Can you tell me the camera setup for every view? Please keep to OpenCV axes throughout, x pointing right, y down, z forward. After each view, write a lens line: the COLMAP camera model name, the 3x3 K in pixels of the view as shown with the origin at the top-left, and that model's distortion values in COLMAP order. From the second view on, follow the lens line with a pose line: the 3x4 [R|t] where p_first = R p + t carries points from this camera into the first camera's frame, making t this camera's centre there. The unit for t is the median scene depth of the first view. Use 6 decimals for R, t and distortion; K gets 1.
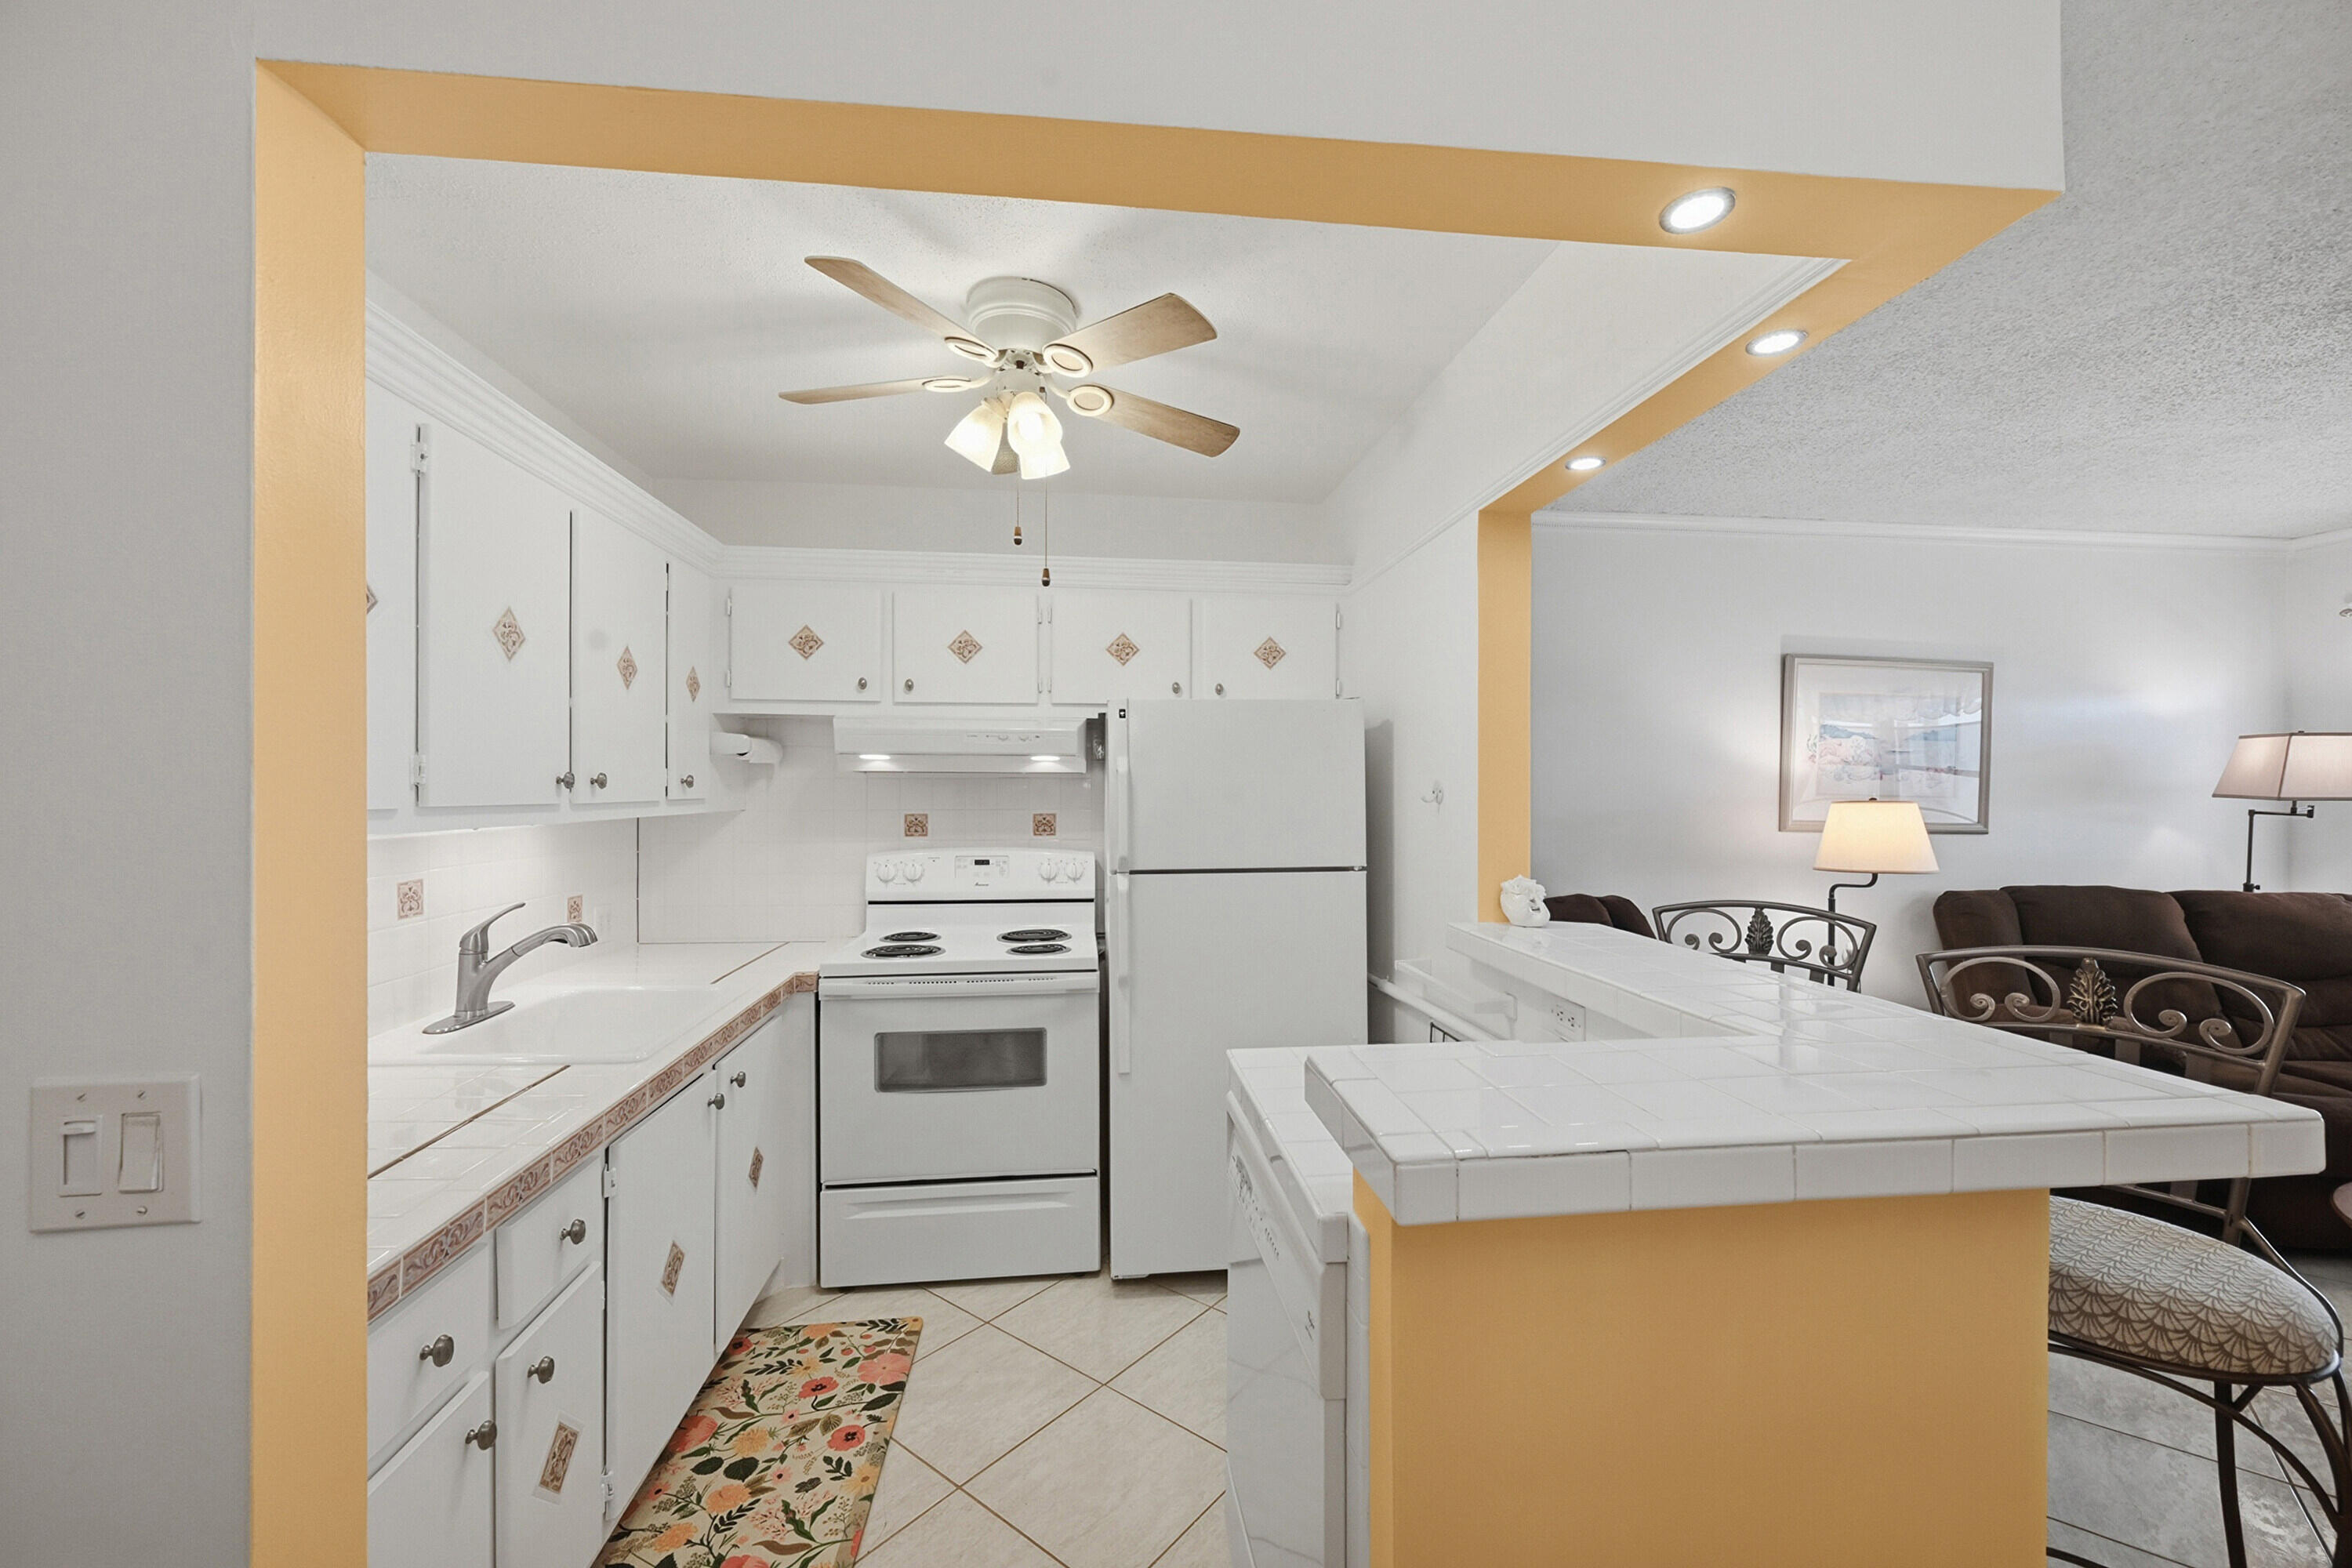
lens RADIAL K [[940.7, 0, 1192.2], [0, 940.7, 783.1], [0, 0, 1]] dist [0.003954, -0.001439]
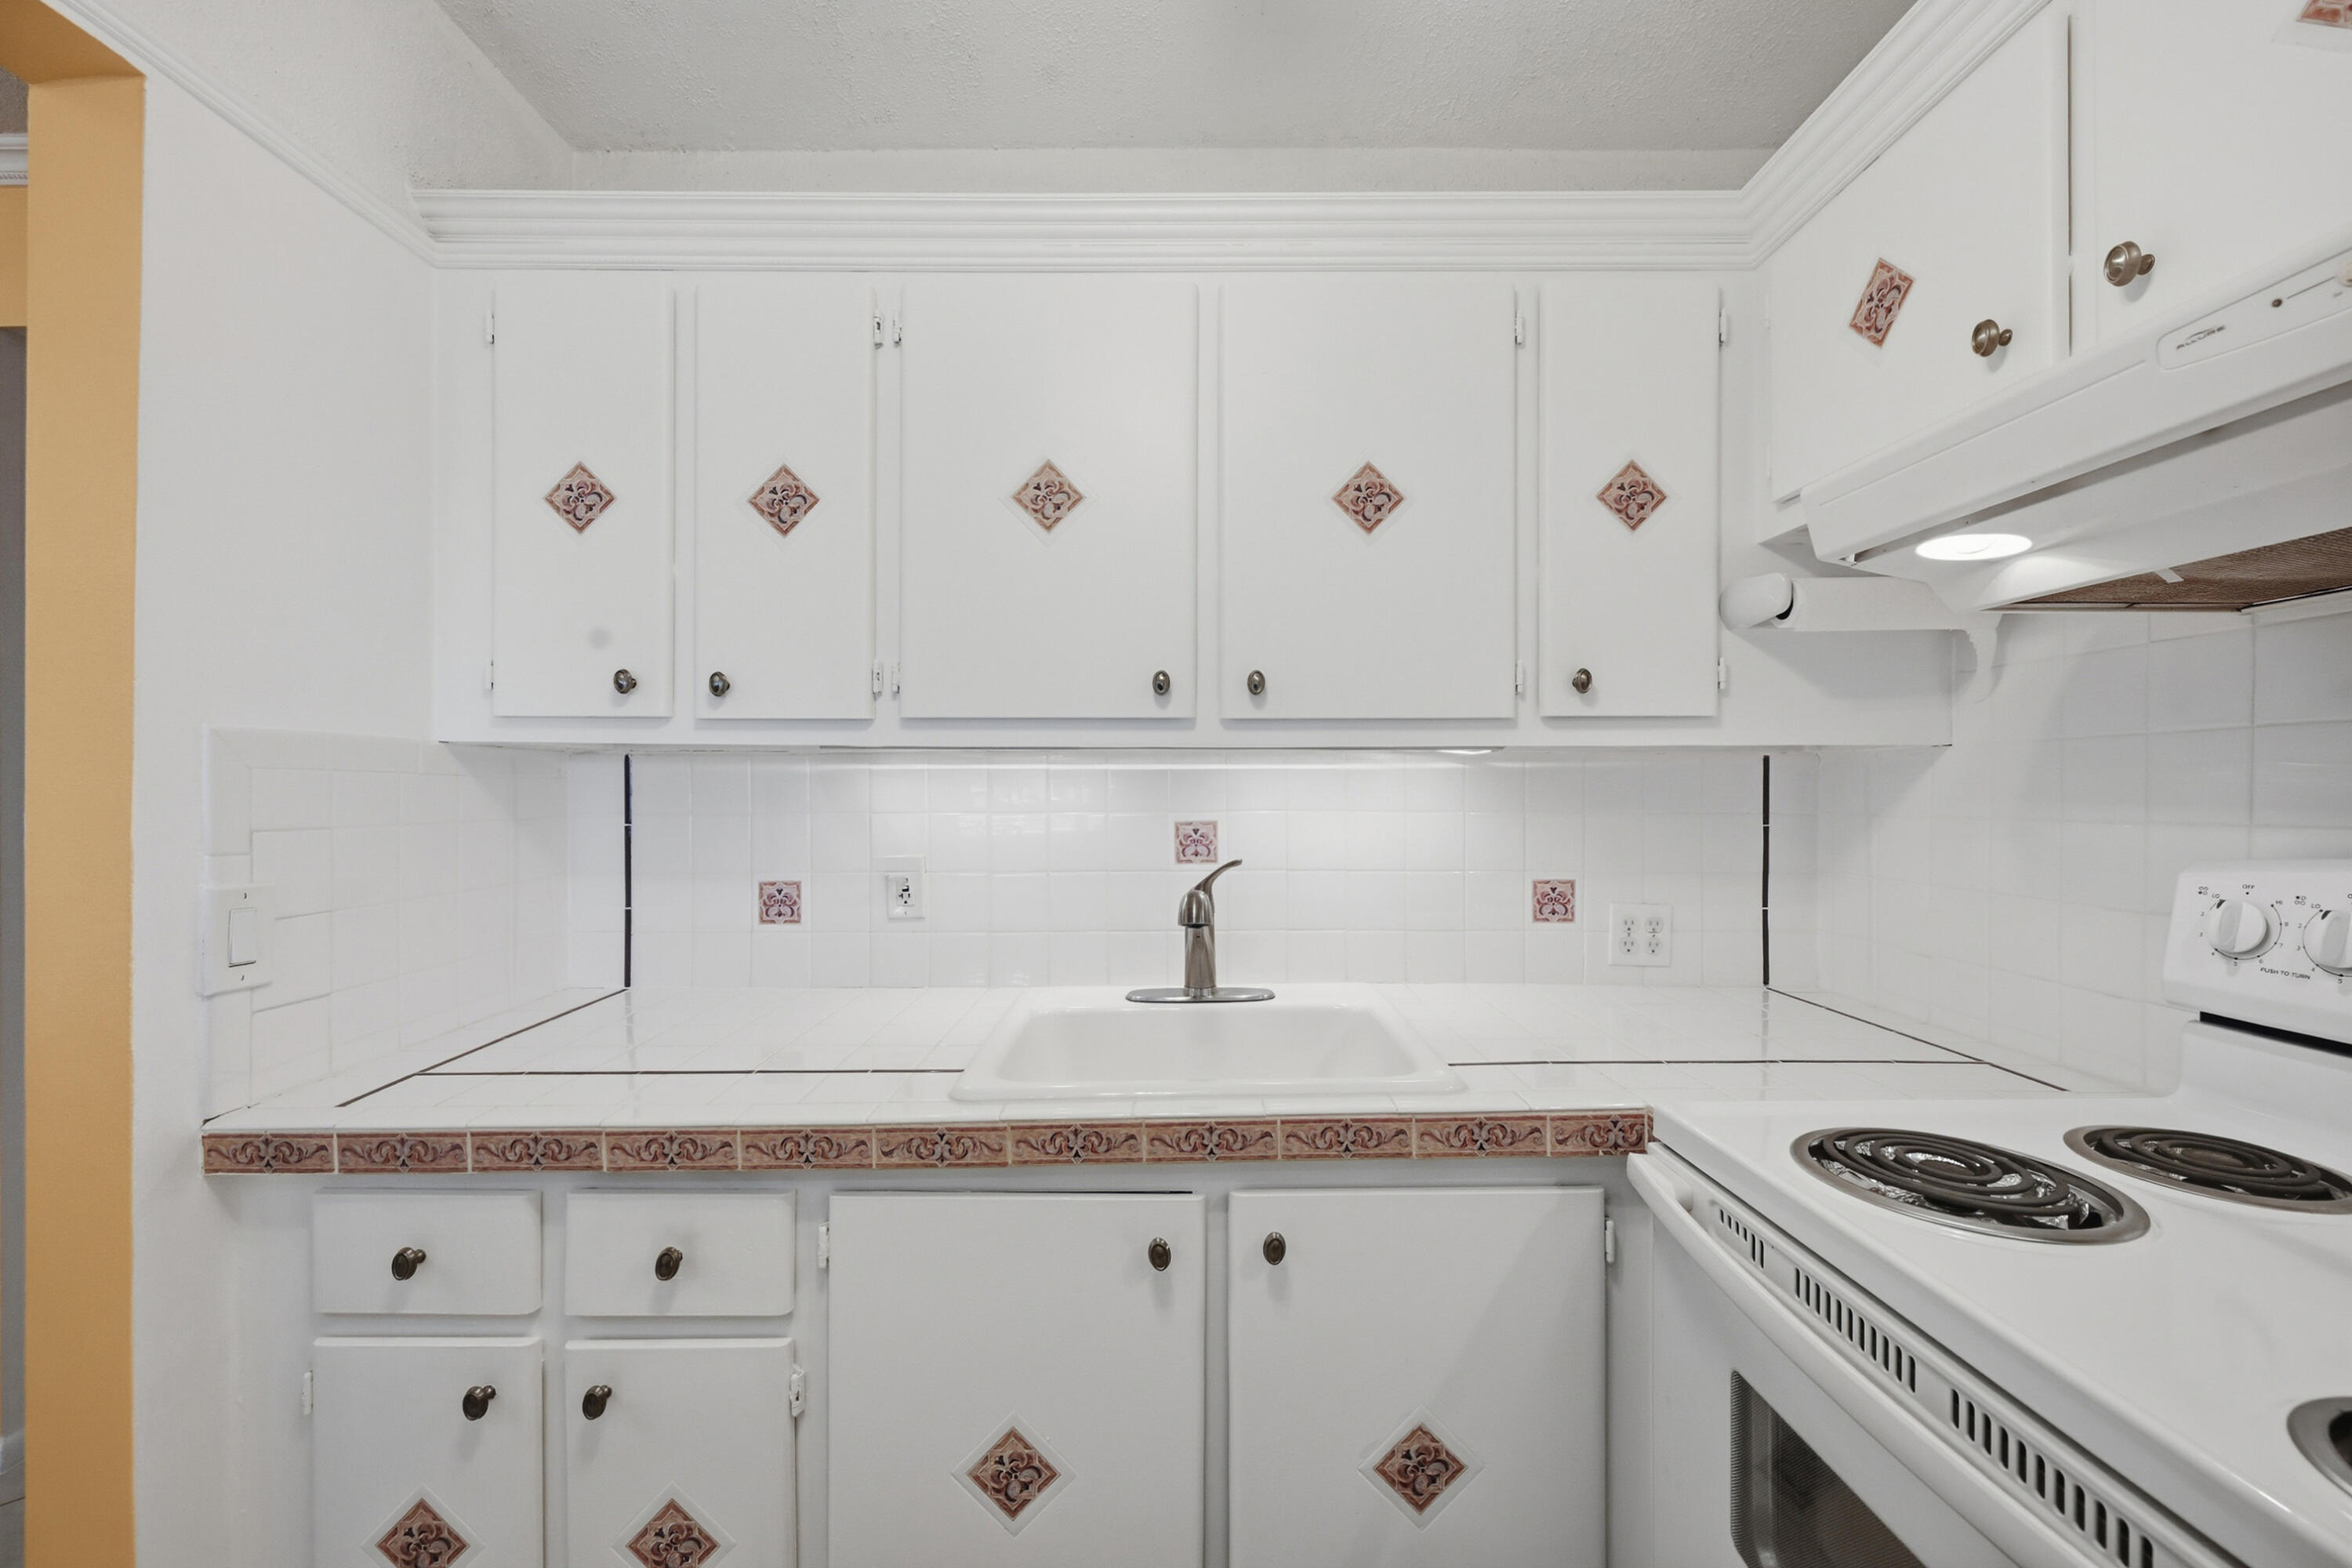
lens RADIAL K [[940.7, 0, 1191.9], [0, 940.7, 779.0], [0, 0, 1]] dist [0.003954, -0.001439]
pose [[-0.115576, -0.007971, -0.993267, 0.025090], [0.004510, 0.999953, -0.008550, 0.049824], [0.993288, -0.005468, -0.115535, 0.760519]]
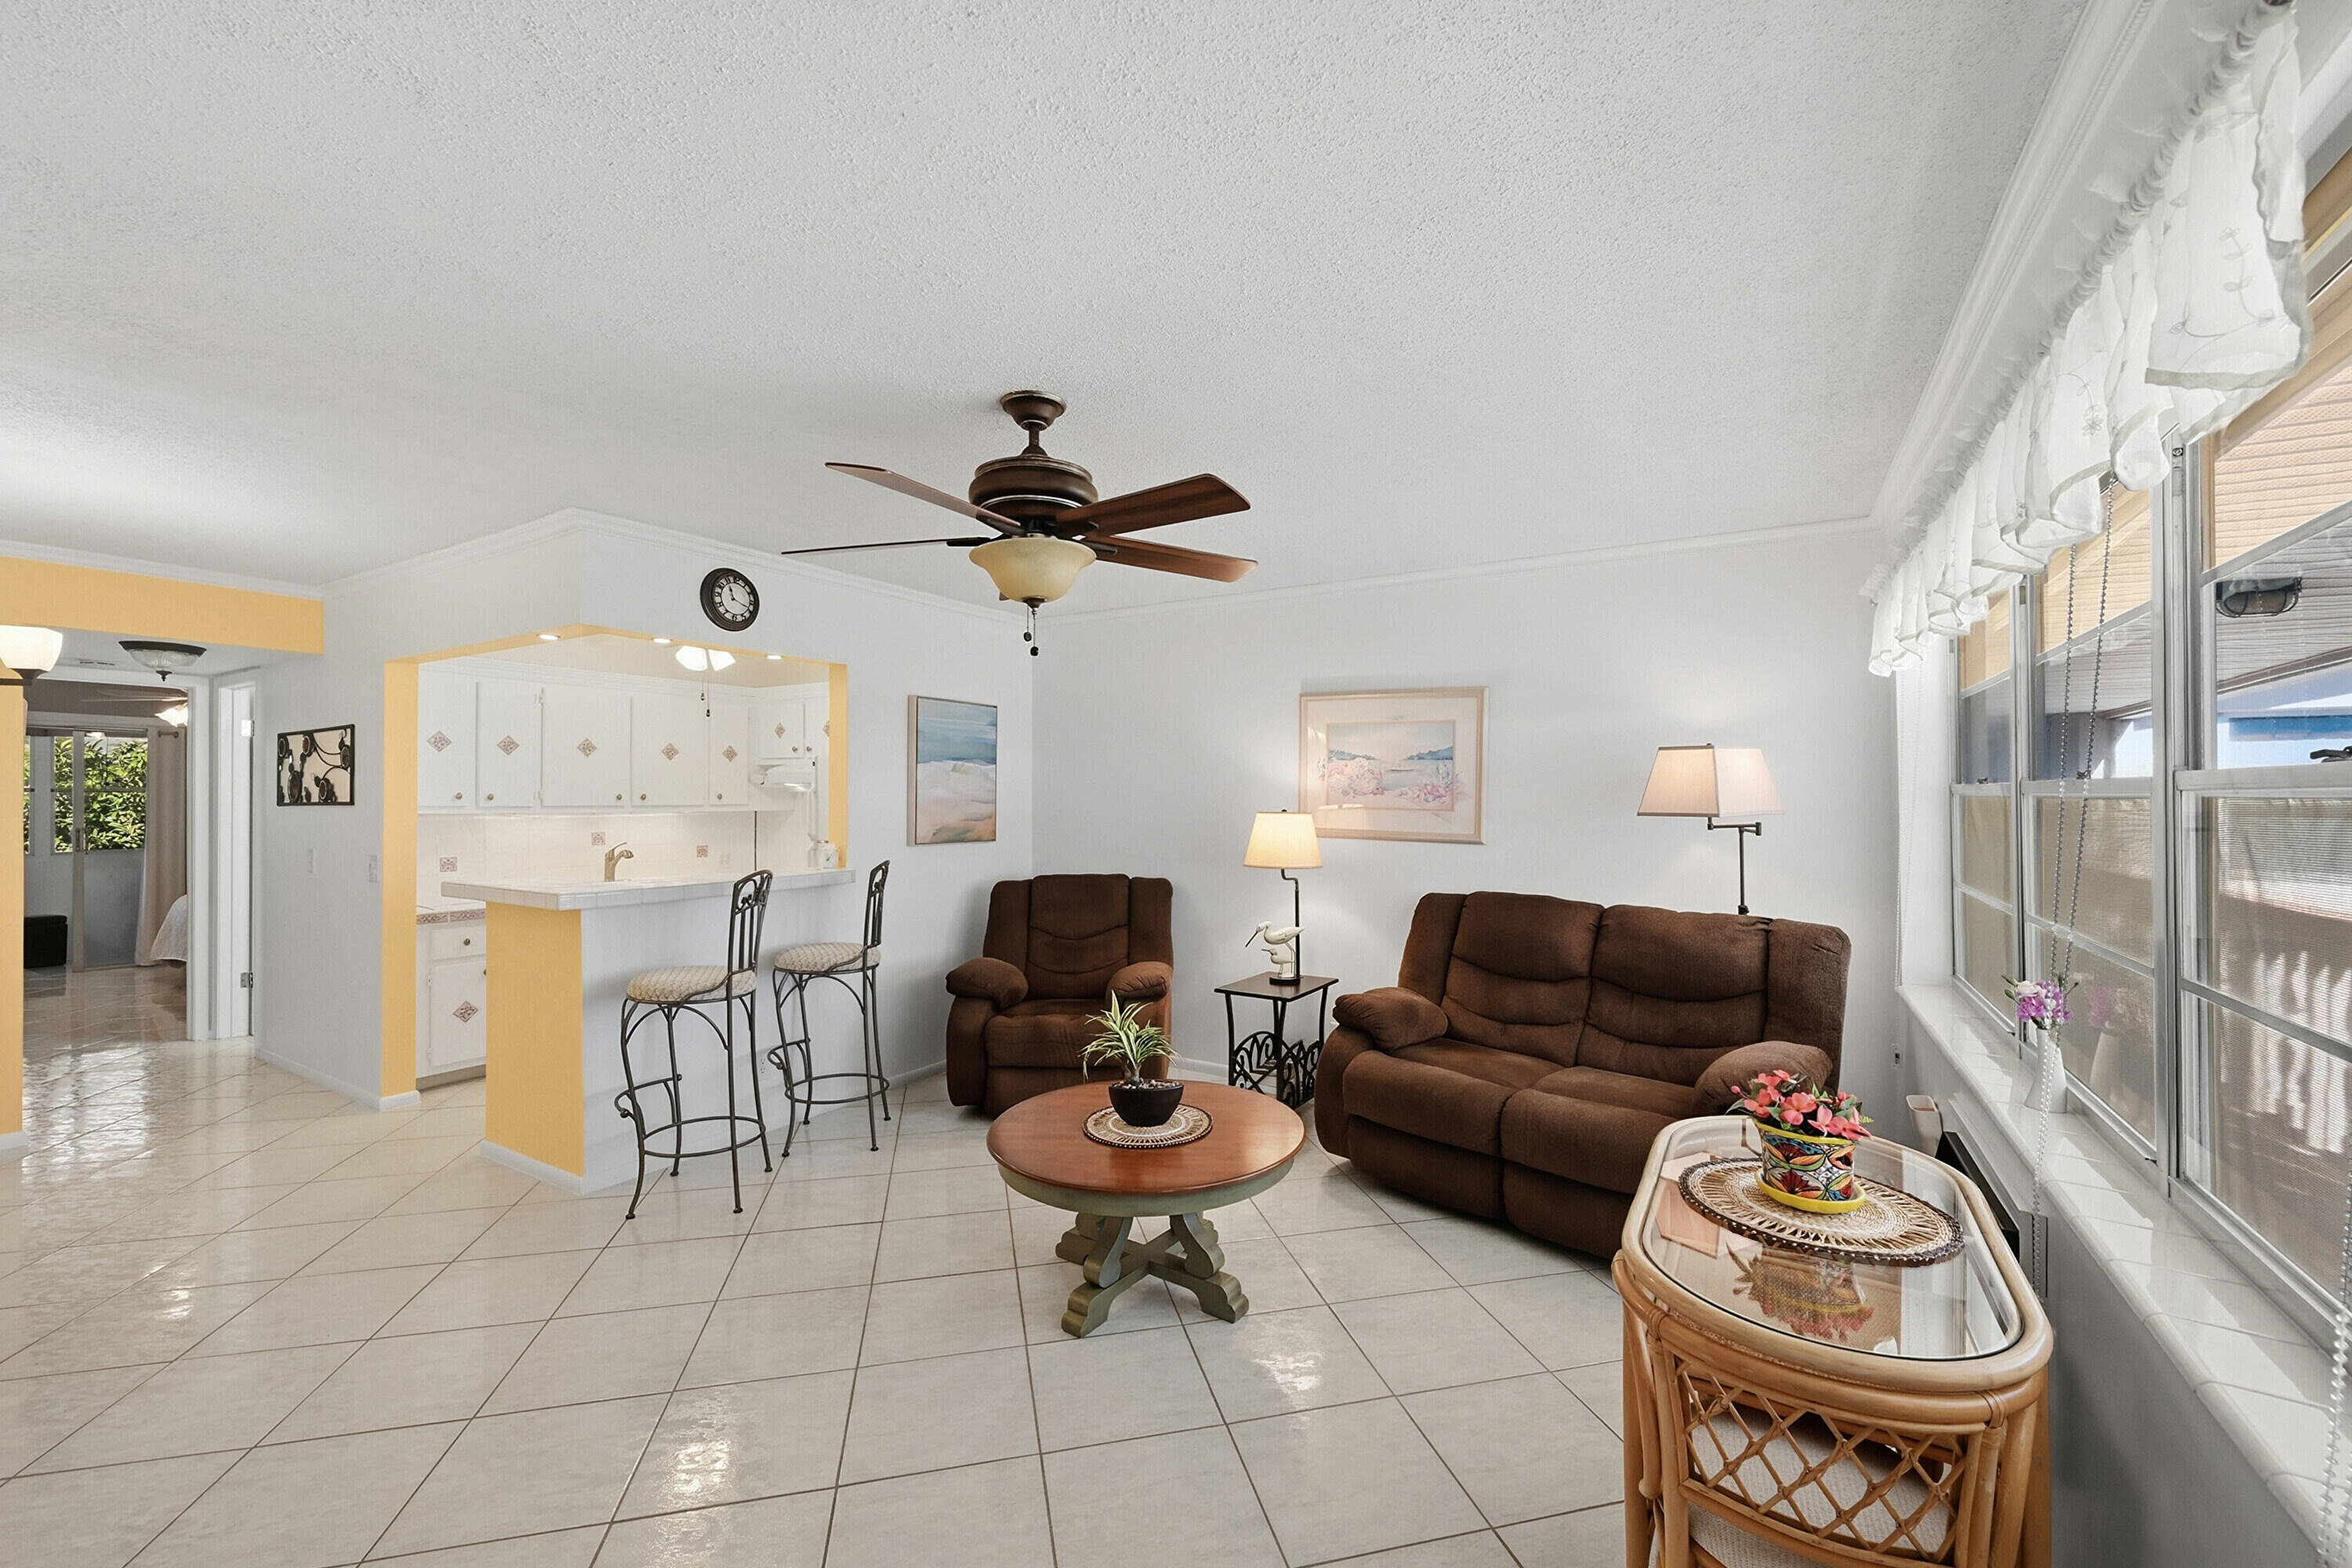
lens RADIAL K [[940.7, 0, 1167.6], [0, 940.7, 796.5], [0, 0, 1]] dist [0.003954, -0.001439]
pose [[0.773702, -0.001808, -0.633547, 1.628694], [0.001884, 0.999998, -0.000553, -0.001857], [0.633546, -0.000765, 0.773704, -0.089263]]
